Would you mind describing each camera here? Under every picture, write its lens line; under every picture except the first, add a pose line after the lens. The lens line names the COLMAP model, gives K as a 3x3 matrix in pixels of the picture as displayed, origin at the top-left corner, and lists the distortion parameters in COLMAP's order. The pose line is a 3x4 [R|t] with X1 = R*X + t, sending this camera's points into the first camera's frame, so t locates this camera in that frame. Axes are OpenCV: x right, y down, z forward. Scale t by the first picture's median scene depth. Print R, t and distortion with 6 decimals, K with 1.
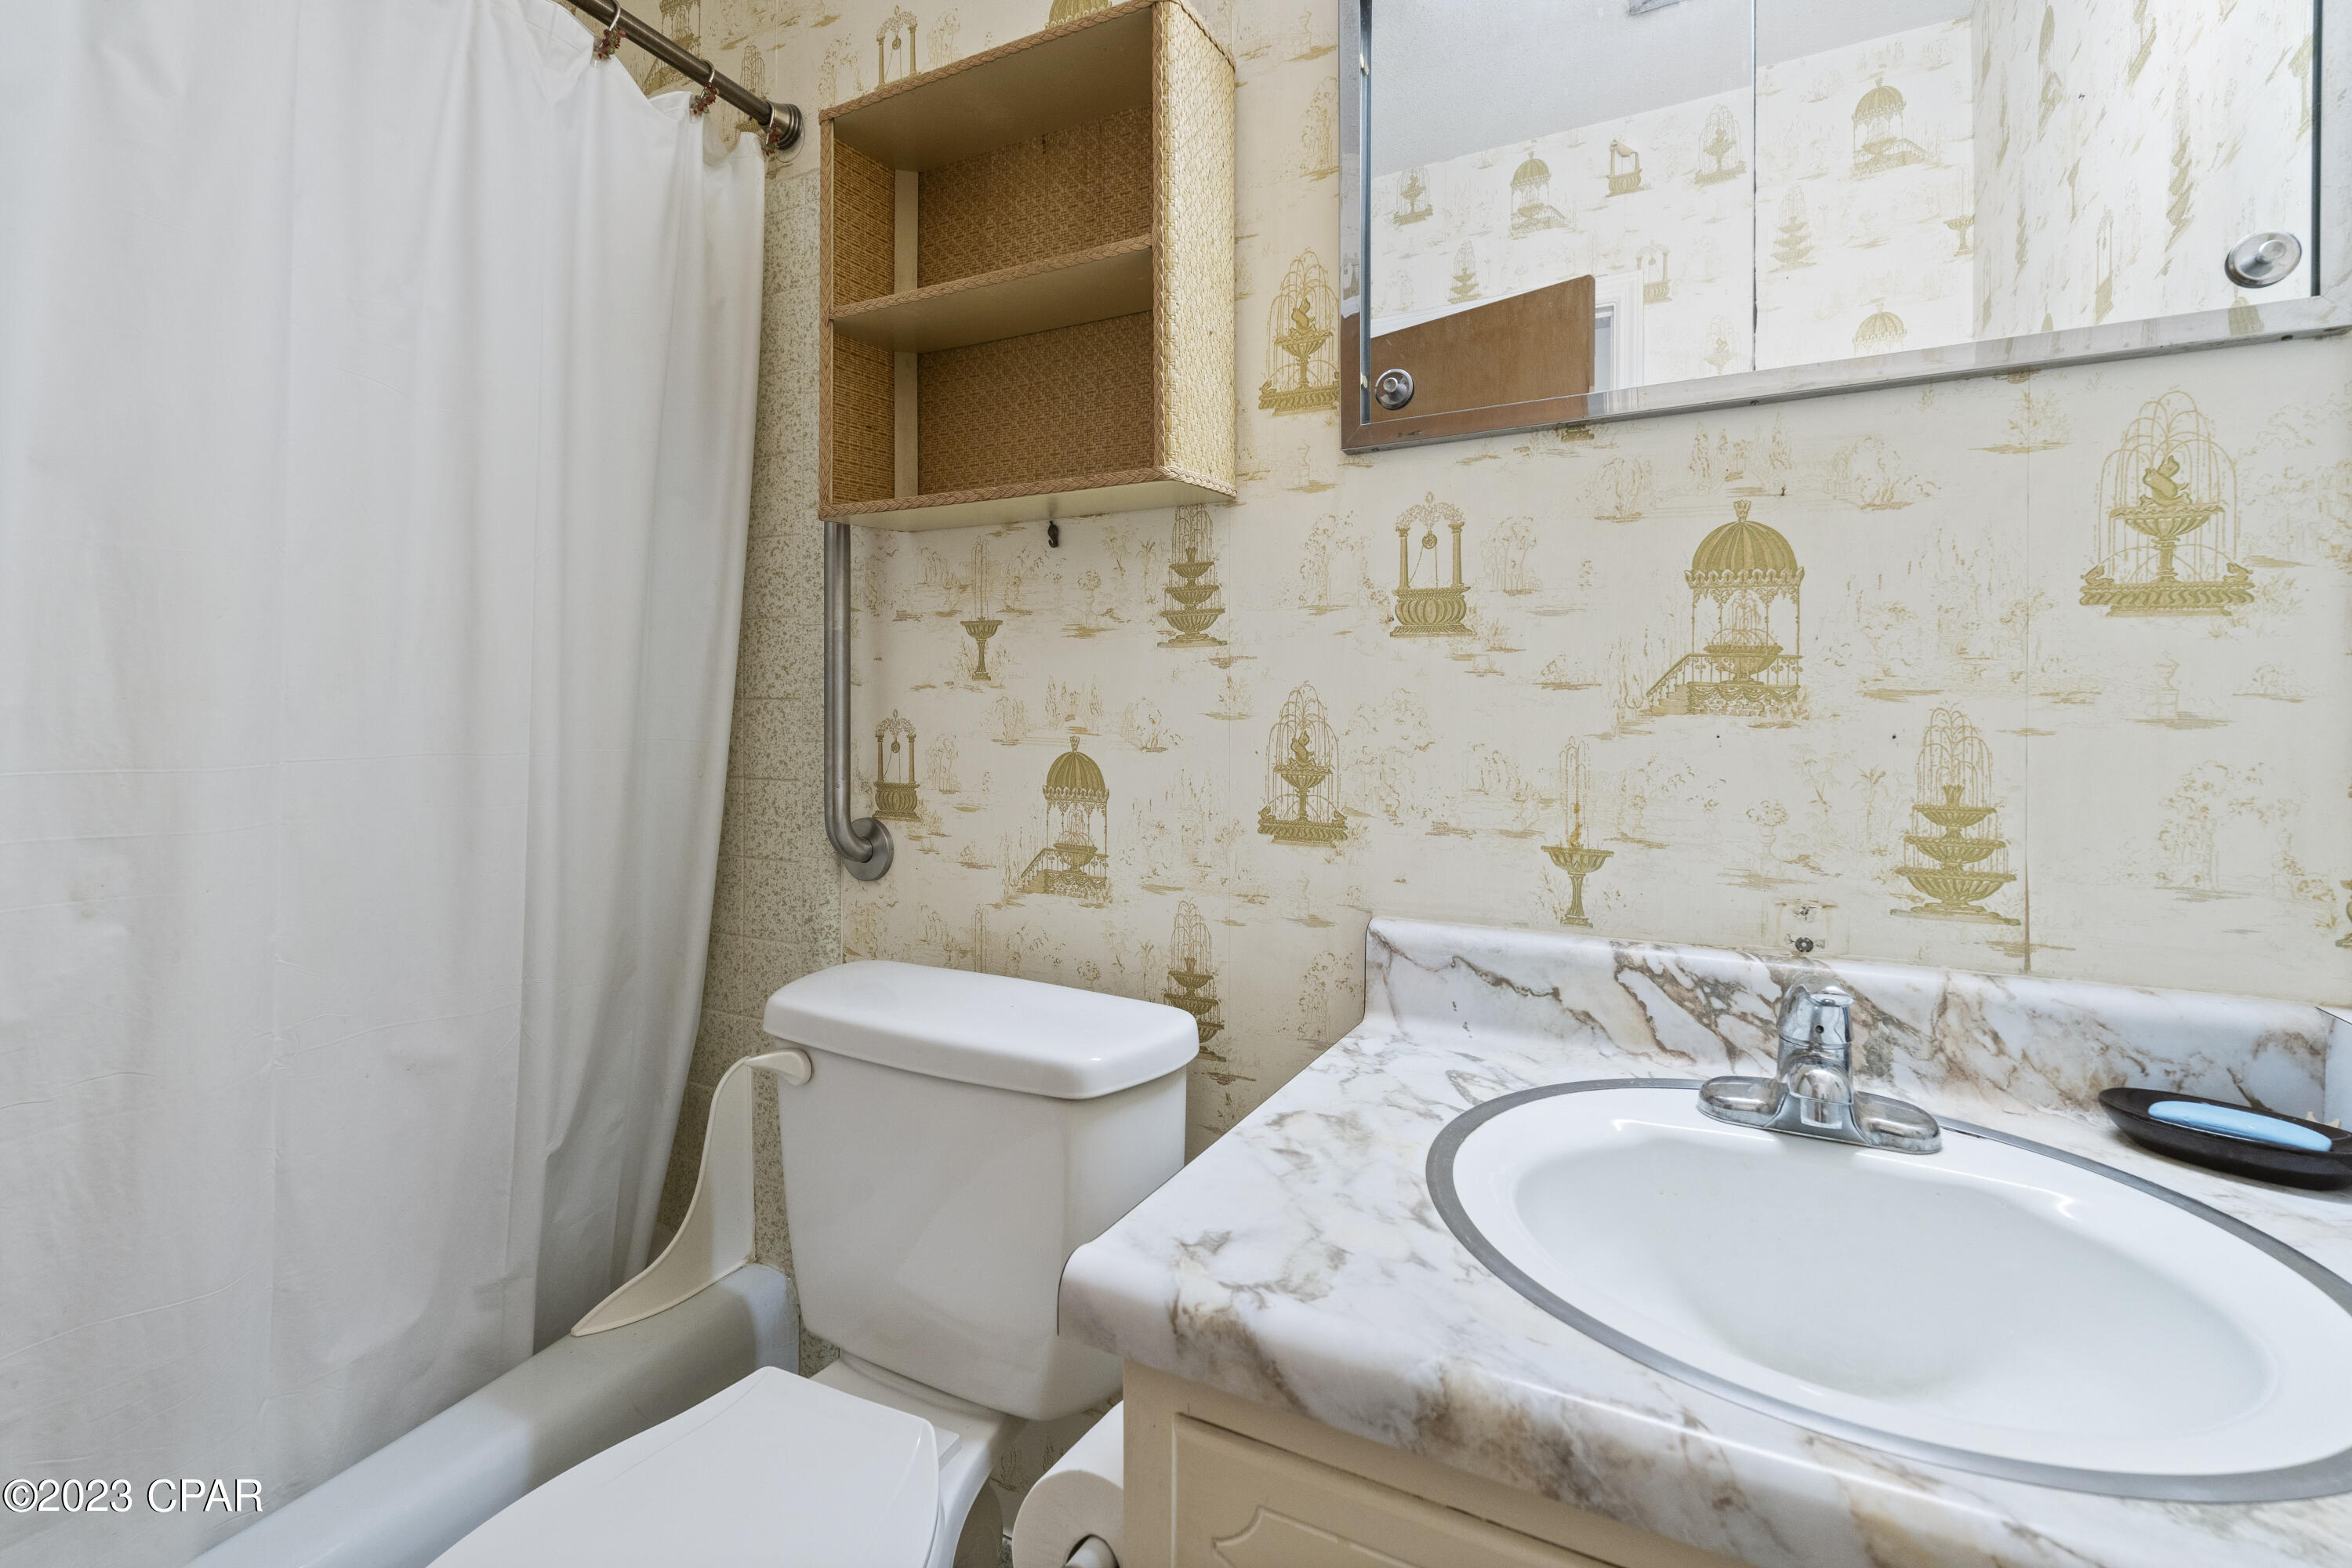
lens RADIAL K [[1053.4, 0, 1179.9], [0, 1053.4, 730.0], [0, 0, 1]] dist [-0.005395, 0.000473]
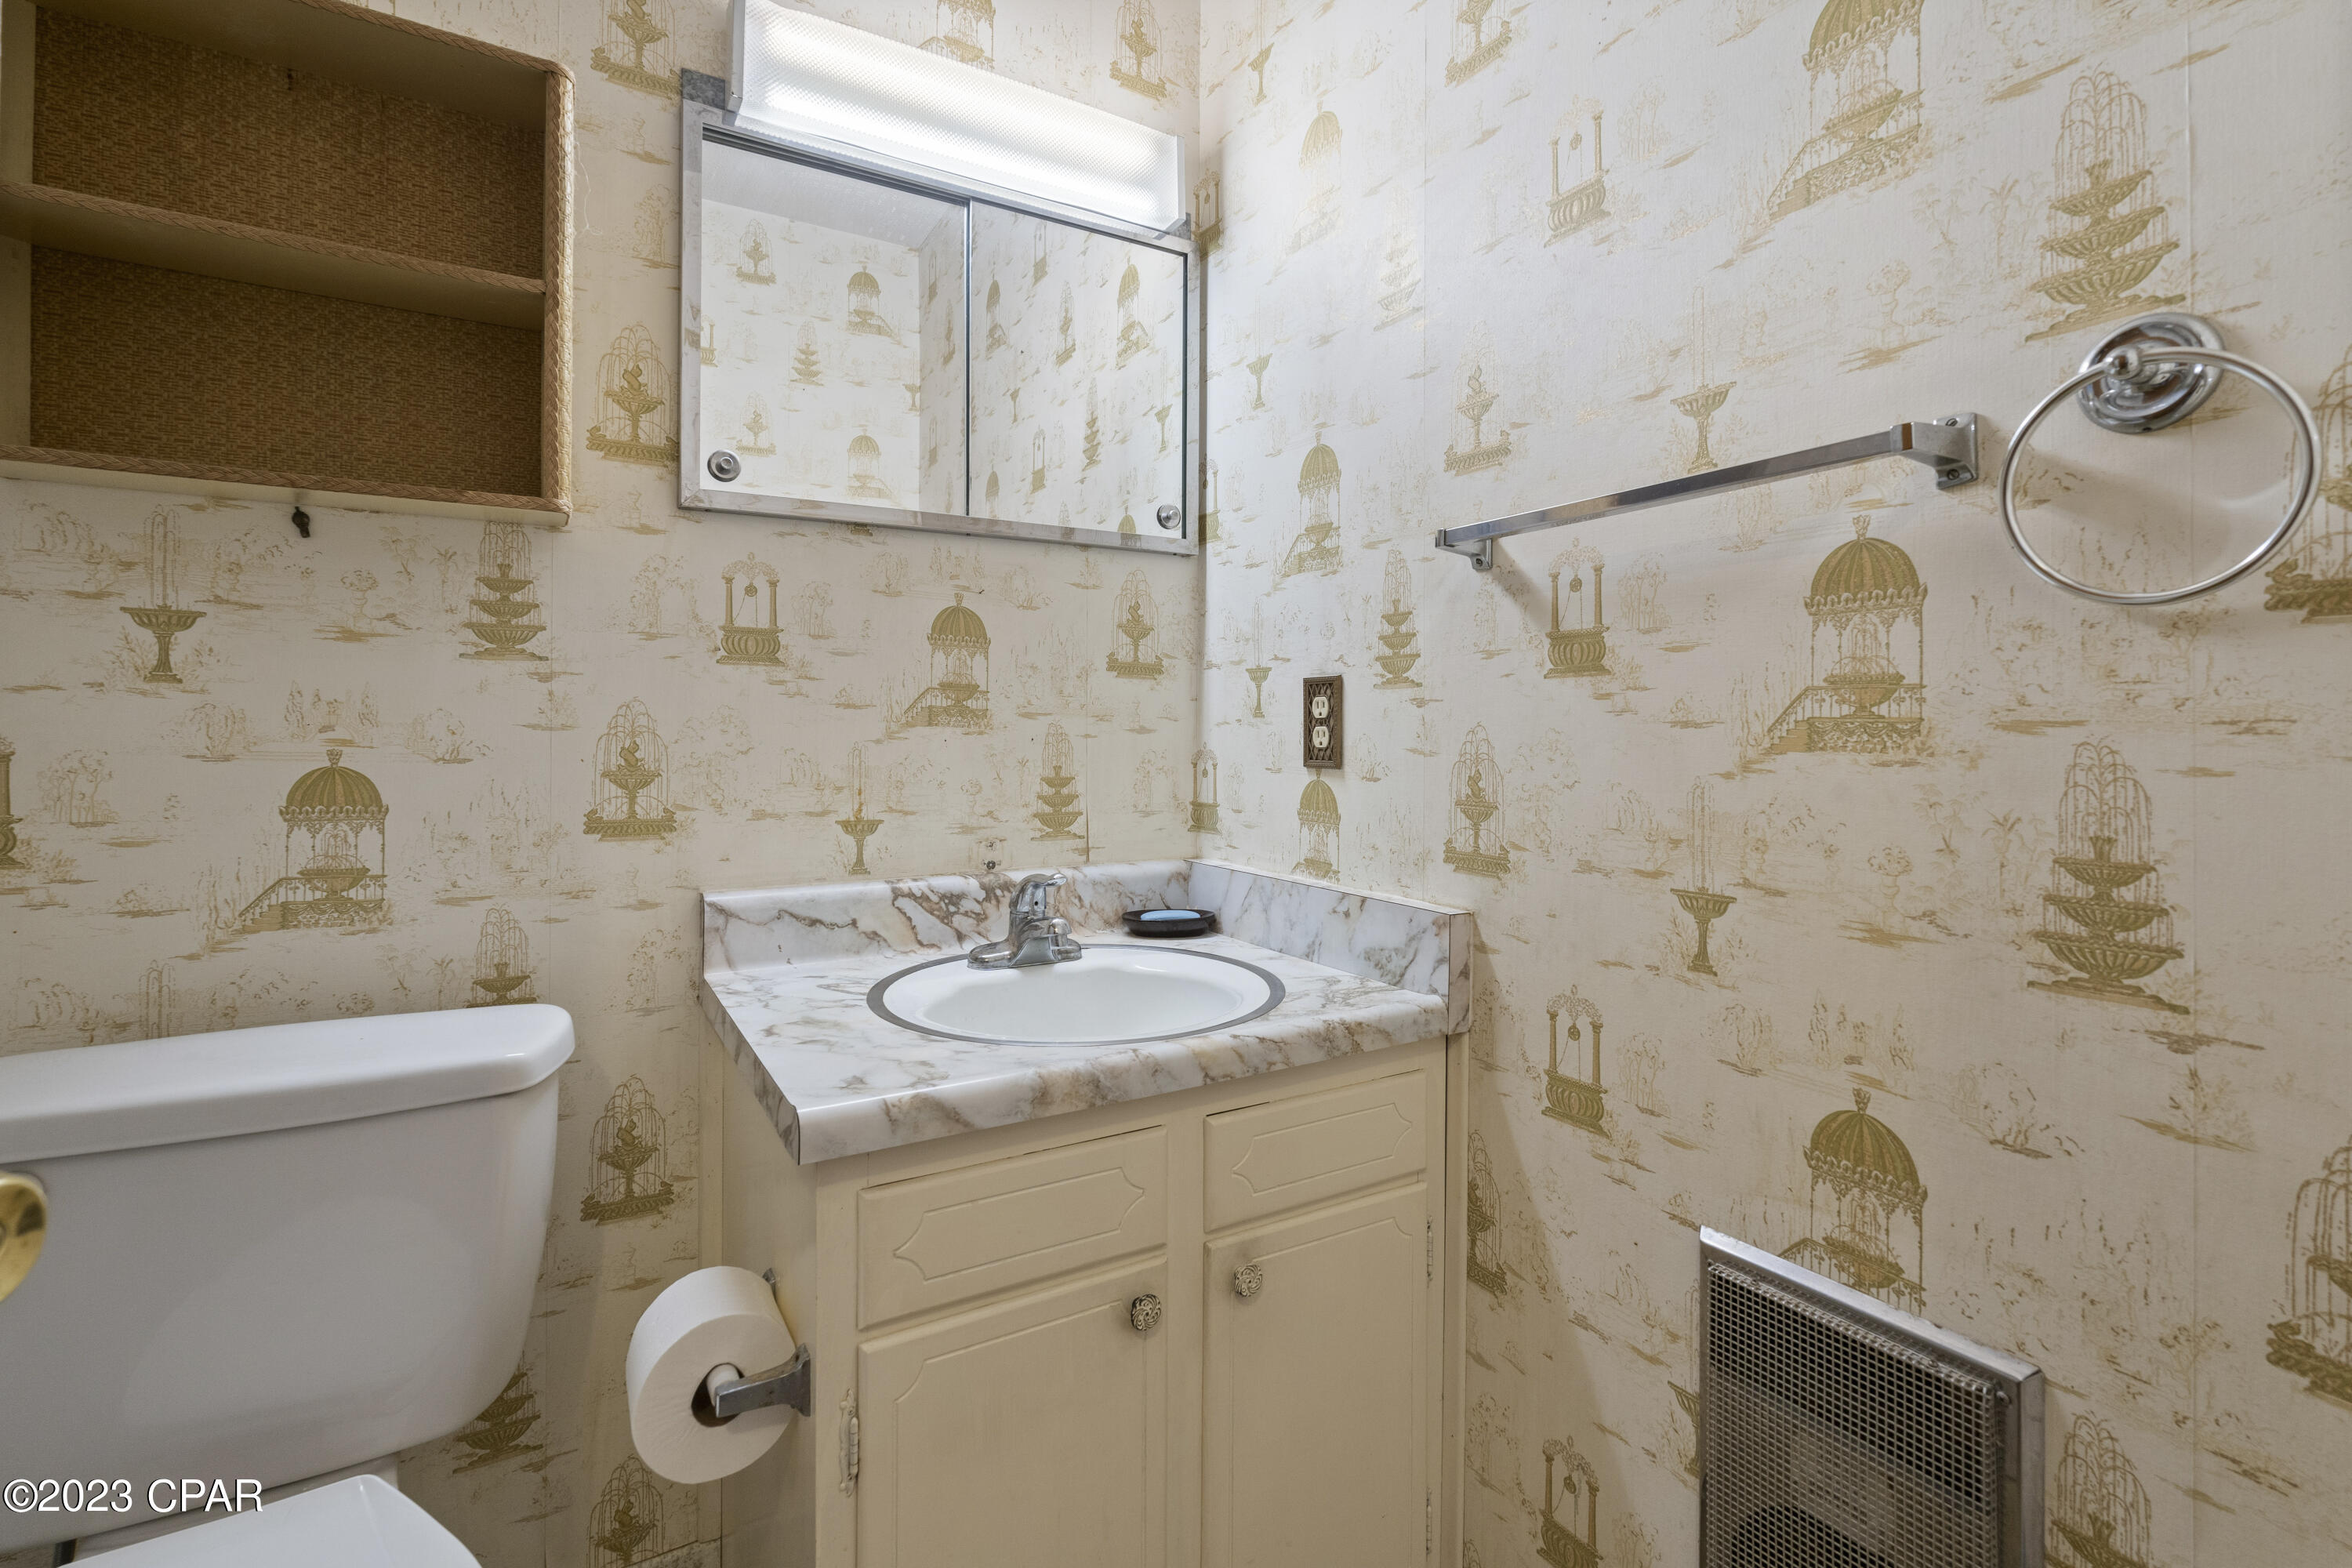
lens RADIAL K [[1053.4, 0, 1168.4], [0, 1053.4, 726.0], [0, 0, 1]] dist [-0.005395, 0.000473]
pose [[0.529055, -0.002651, 0.848583, -0.582041], [0.005161, 0.999987, -0.000094, -0.012281], [-0.848572, 0.004429, 0.529062, -0.105620]]
